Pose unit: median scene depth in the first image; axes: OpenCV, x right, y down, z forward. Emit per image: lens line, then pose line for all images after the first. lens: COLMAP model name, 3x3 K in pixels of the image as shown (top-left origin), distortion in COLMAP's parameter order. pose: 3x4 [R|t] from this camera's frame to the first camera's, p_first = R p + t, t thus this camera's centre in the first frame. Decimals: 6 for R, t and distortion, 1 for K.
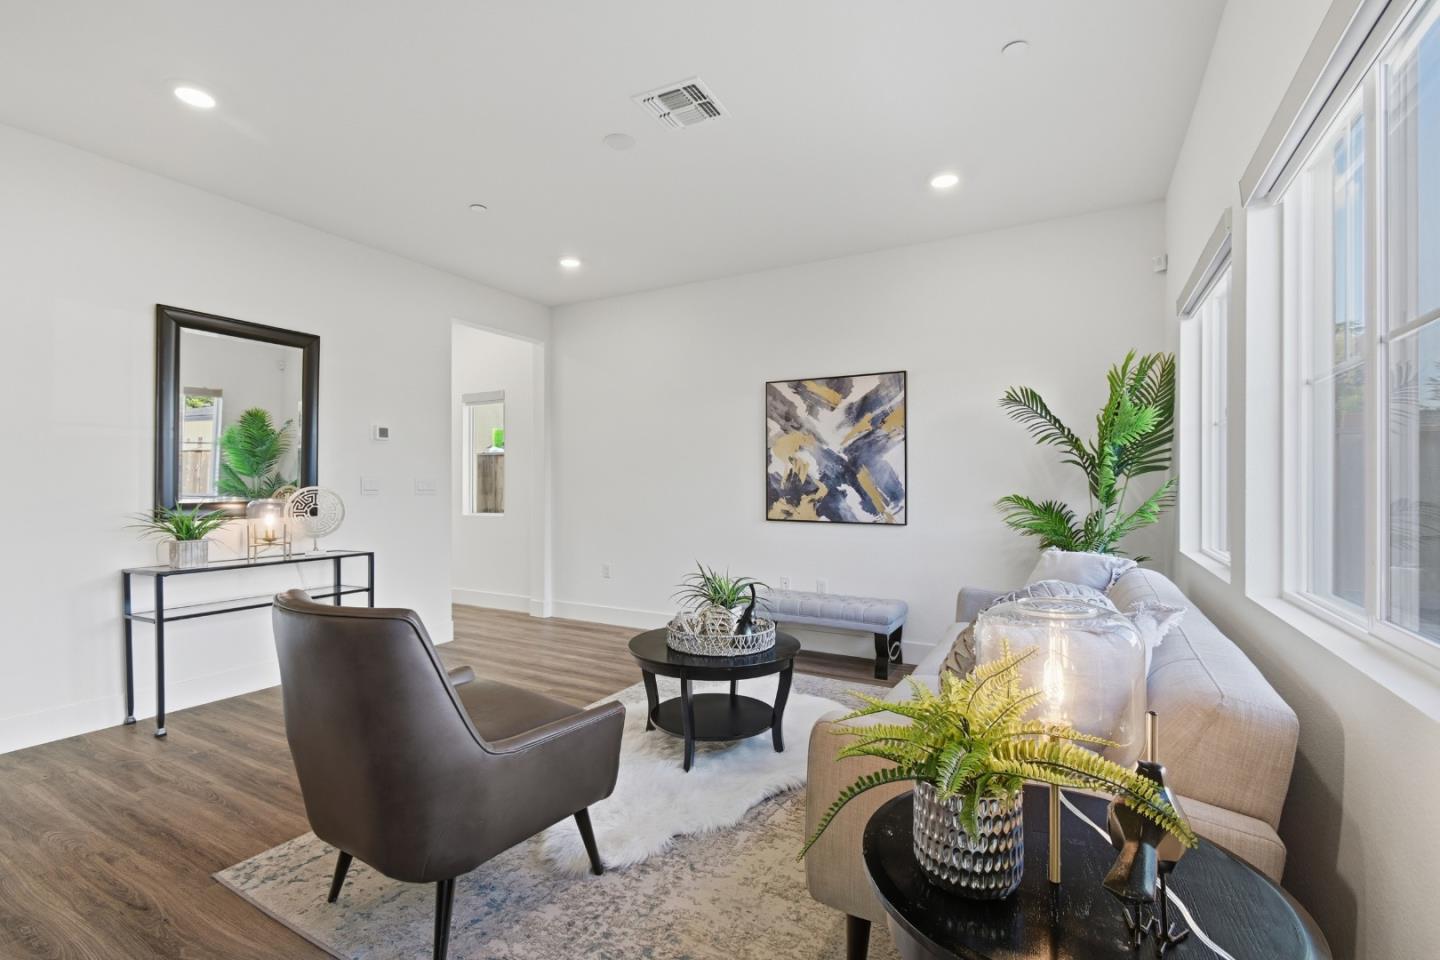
lens RADIAL K [[650.3, 0, 716.2], [0, 650.3, 484.3], [0, 0, 1]] dist [0.011363, -0.006571]
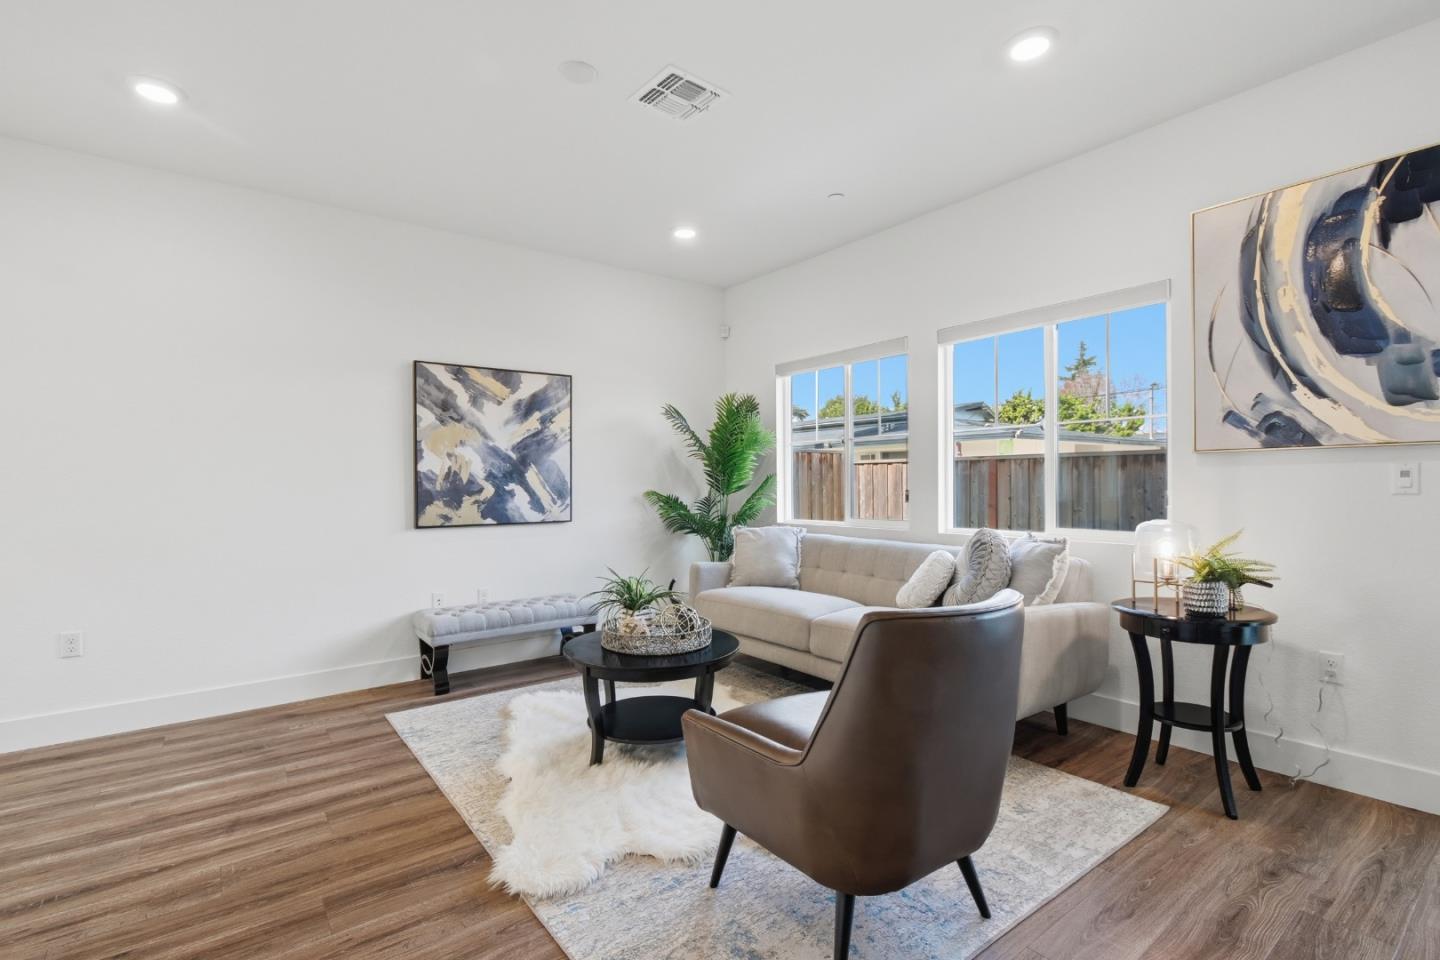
lens RADIAL K [[669.2, 0, 719.6], [0, 669.2, 486.0], [0, 0, 1]] dist [0.012132, -0.005826]
pose [[0.396971, -0.012515, 0.917746, -0.580516], [0.011314, 0.999898, 0.008741, -0.001665], [-0.917762, 0.006913, 0.397072, 0.329717]]
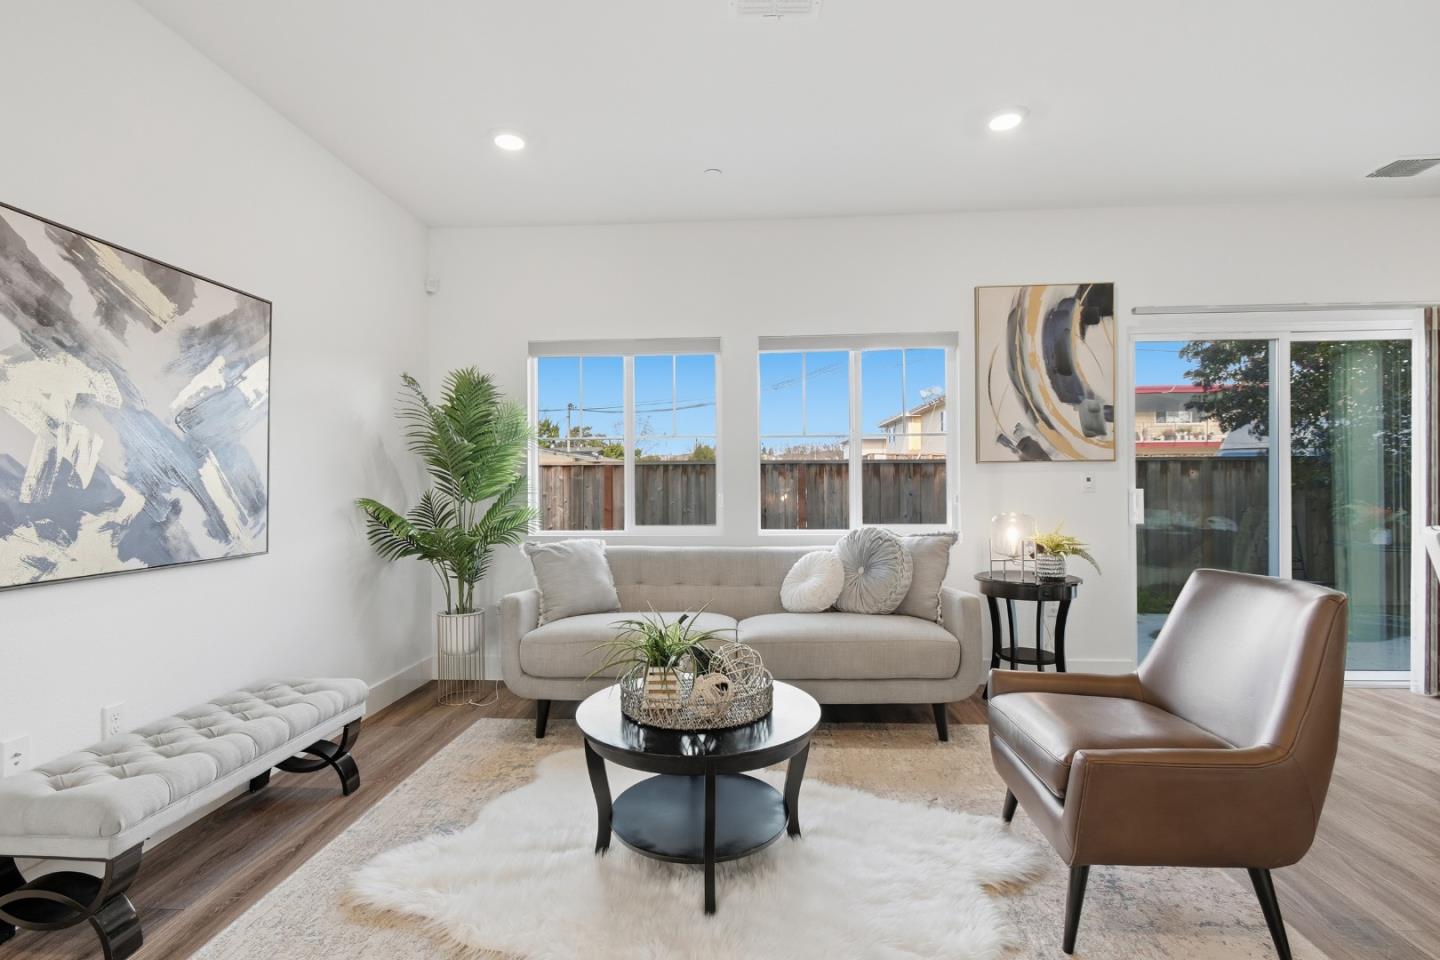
lens RADIAL K [[650.3, 0, 719.6], [0, 650.3, 486.9], [0, 0, 1]] dist [0.011363, -0.006571]
pose [[-0.434833, -0.004048, 0.900502, -0.425226], [0.007943, 0.999934, 0.008330, -0.001406], [-0.900476, 0.010775, -0.434772, 0.840866]]
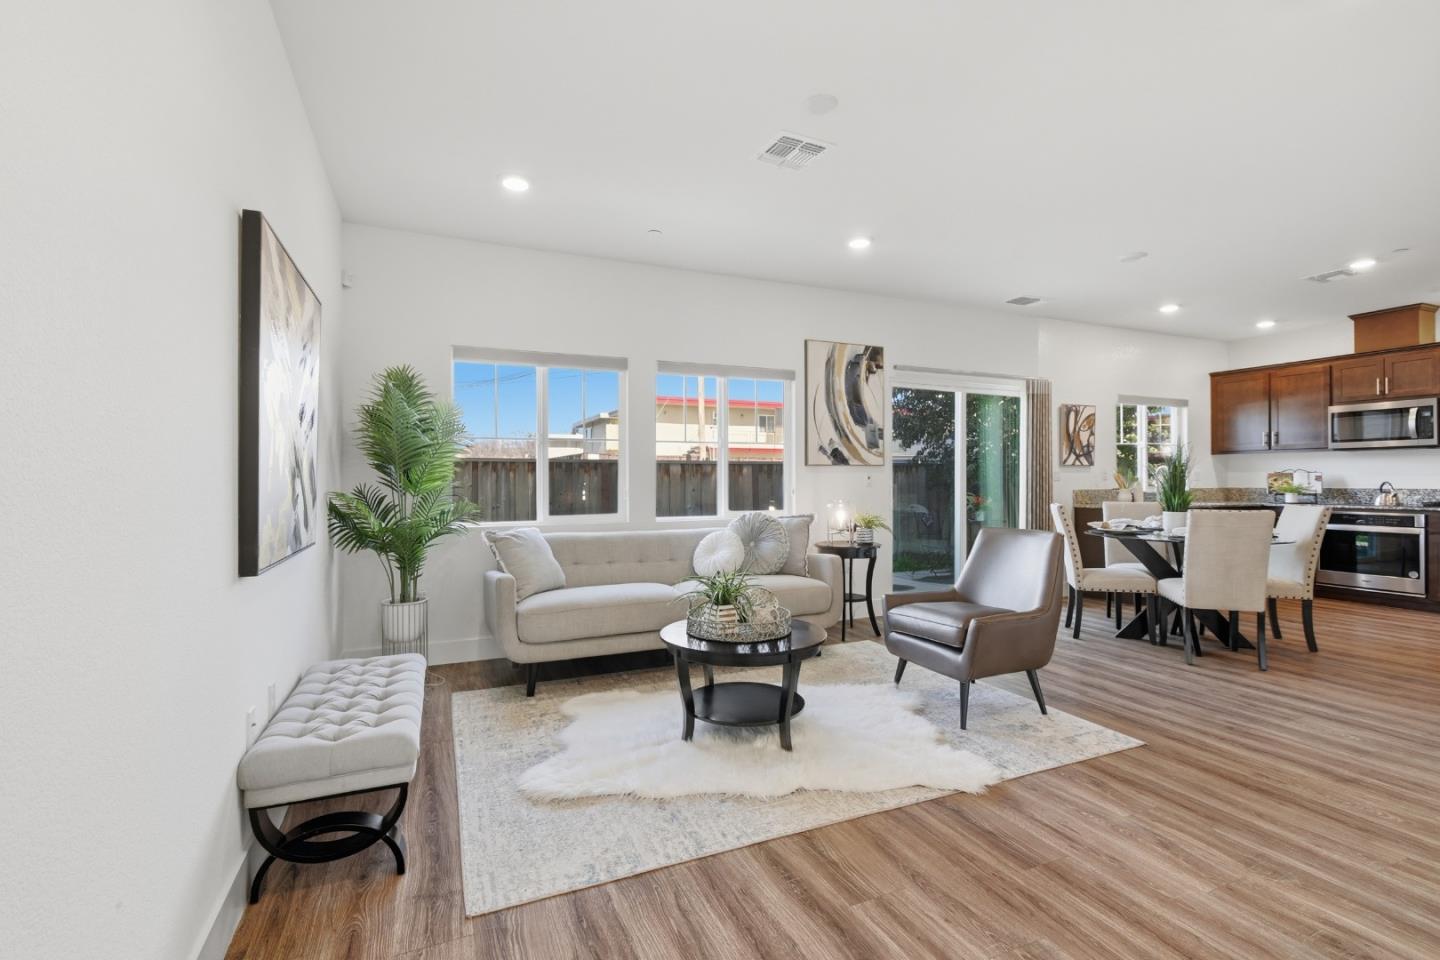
lens RADIAL K [[650.3, 0, 716.9], [0, 650.3, 478.5], [0, 0, 1]] dist [0.011363, -0.006571]
pose [[-0.798661, 0.000660, 0.601781, -0.387946], [0.001383, 0.999999, 0.000739, -0.000560], [-0.601780, 0.001422, -0.798661, 1.212102]]
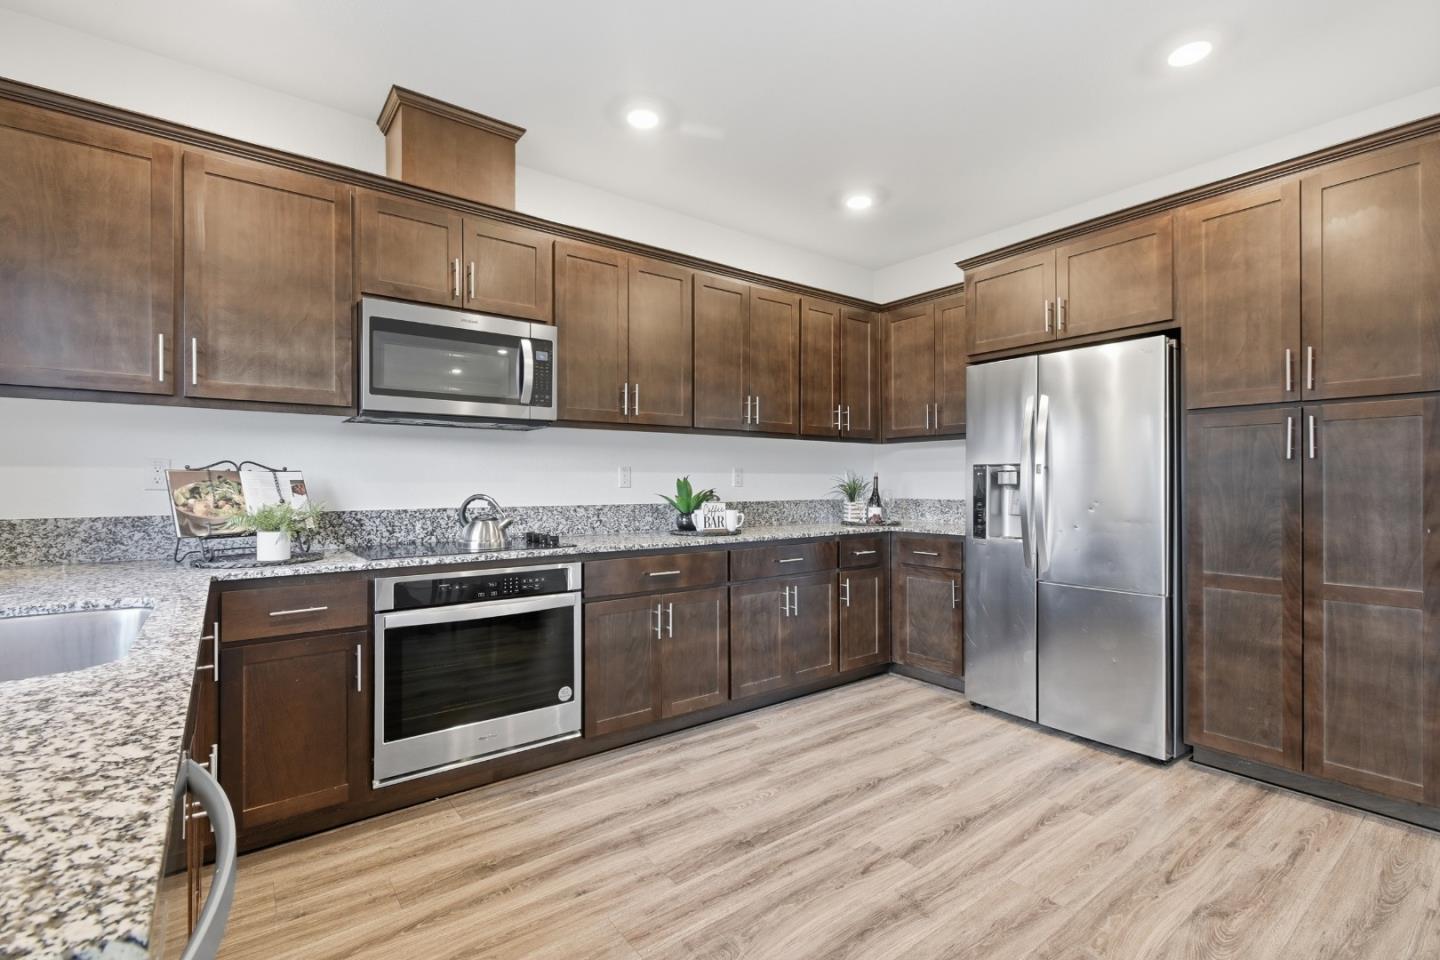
lens RADIAL K [[650.3, 0, 724.4], [0, 650.3, 481.1], [0, 0, 1]] dist [0.011363, -0.006571]
pose [[-0.396651, -0.004932, -0.917956, -0.218658], [-0.001844, 0.999988, -0.004575, -0.001005], [0.917968, -0.000122, -0.396655, -0.271773]]
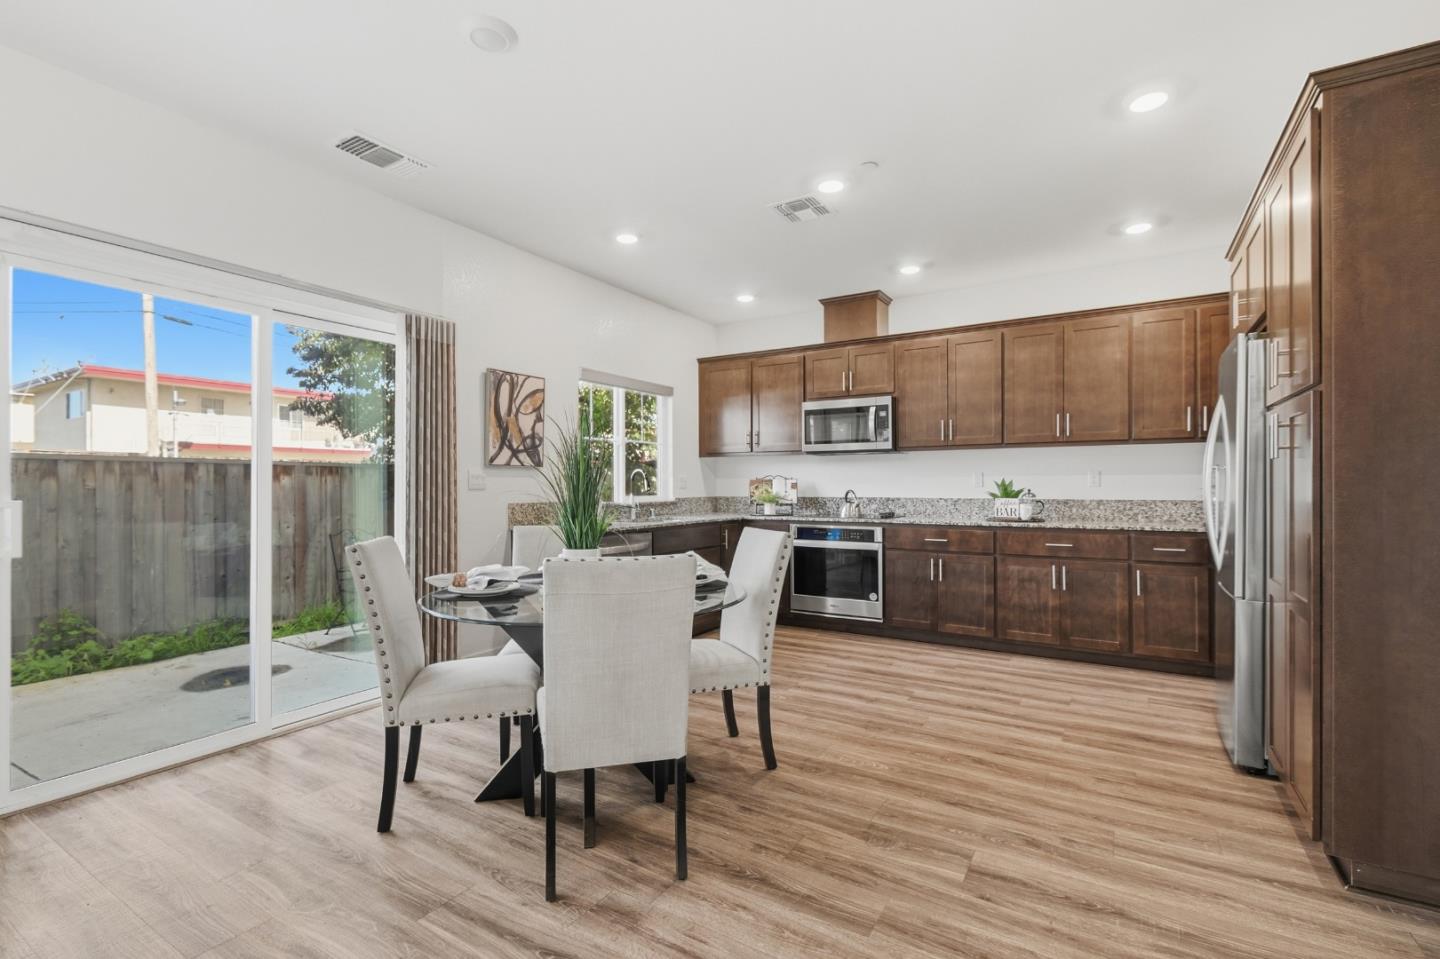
lens RADIAL K [[650.3, 0, 711.8], [0, 650.3, 483.4], [0, 0, 1]] dist [0.011363, -0.006571]
pose [[-0.998785, -0.000570, 0.049283, -0.488189], [-0.000569, 1.000000, 0.000035, -0.002641], [-0.049283, 0.000007, -0.998785, 0.487861]]
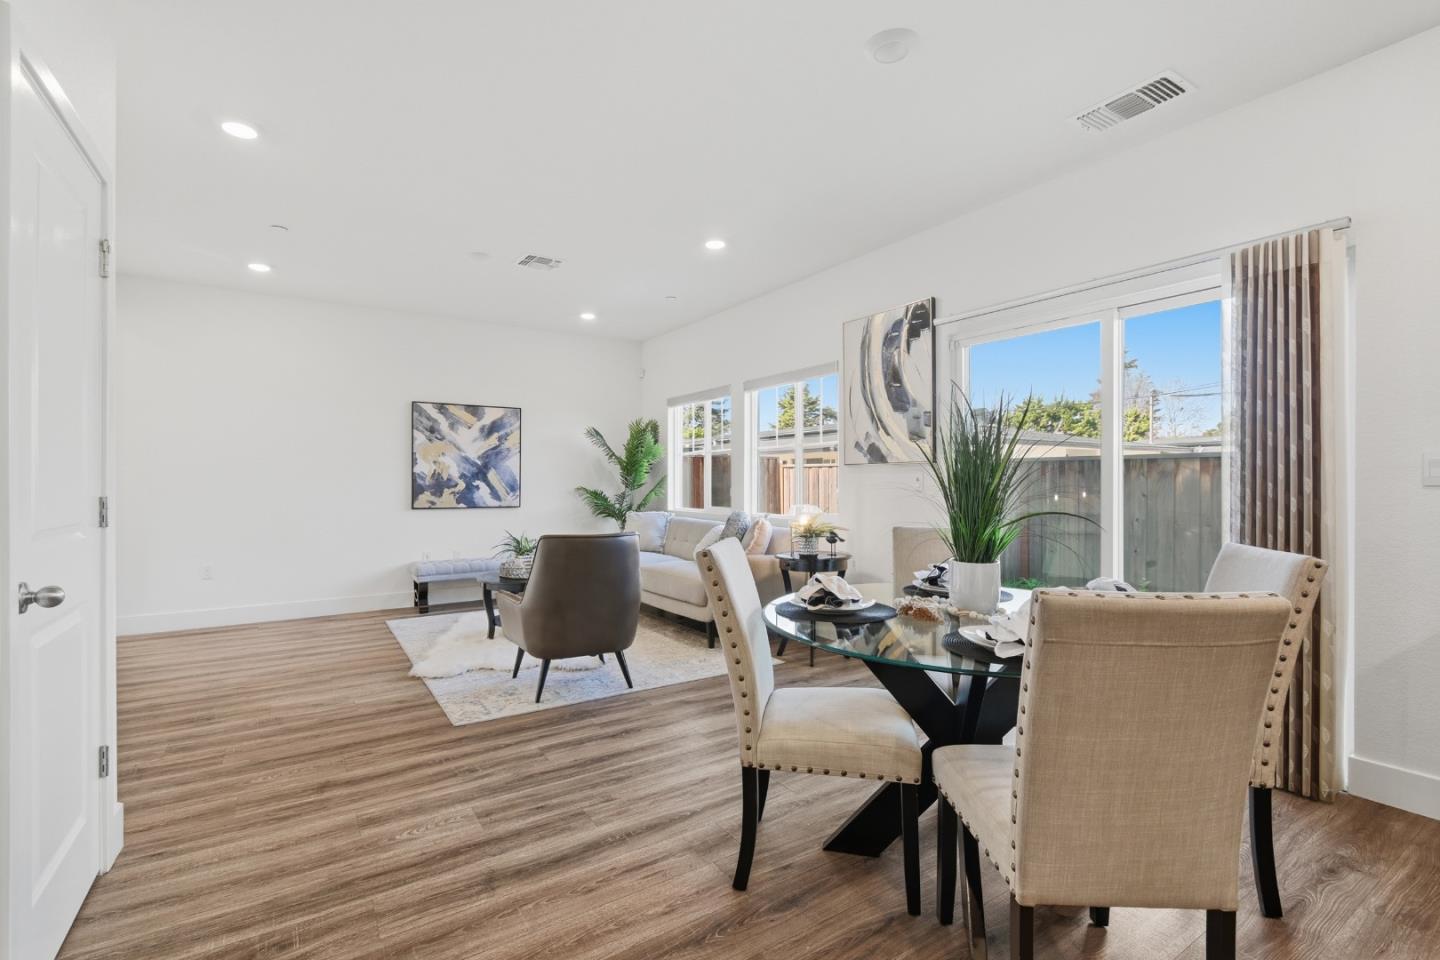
lens RADIAL K [[650.3, 0, 721.9], [0, 650.3, 481.3], [0, 0, 1]] dist [0.011363, -0.006571]
pose [[0.460307, -0.002985, 0.887755, -0.826340], [0.002760, 0.999994, 0.001931, -0.000417], [-0.887755, 0.001561, 0.460313, -0.138115]]
